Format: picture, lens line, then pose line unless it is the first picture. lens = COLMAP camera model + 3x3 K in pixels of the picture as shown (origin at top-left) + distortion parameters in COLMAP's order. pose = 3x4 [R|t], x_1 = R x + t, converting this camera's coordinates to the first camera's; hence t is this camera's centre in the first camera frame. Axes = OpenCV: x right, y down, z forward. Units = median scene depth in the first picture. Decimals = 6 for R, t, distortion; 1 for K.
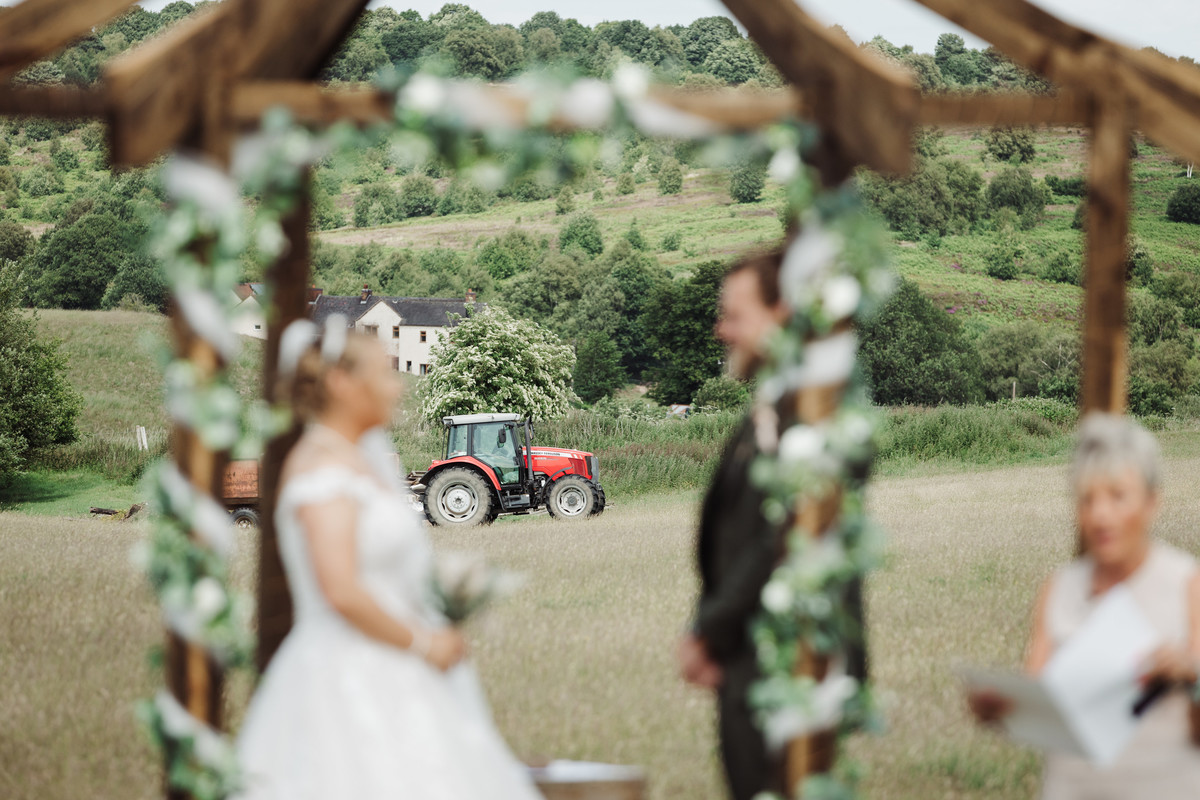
lens RADIAL K [[2536.2, 0, 600.0], [0, 2536.2, 400.0], [0, 0, 1]] dist [0.050529, 0.104270]
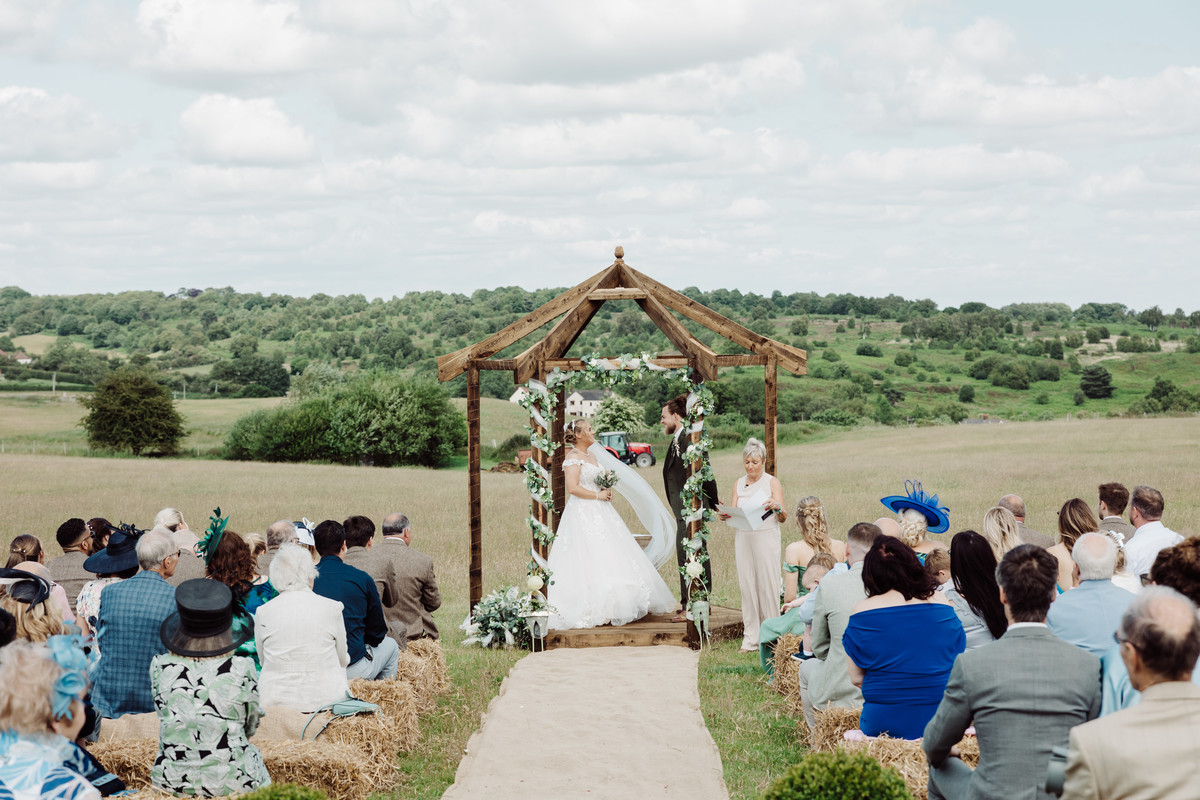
lens RADIAL K [[2536.2, 0, 600.0], [0, 2536.2, 400.0], [0, 0, 1]] dist [0.050529, 0.104270]
pose [[0.997947, -0.027210, -0.057983, 0.106950], [0.028528, 0.999350, 0.022027, -0.094095], [0.057346, -0.023636, 0.998075, -1.862793]]
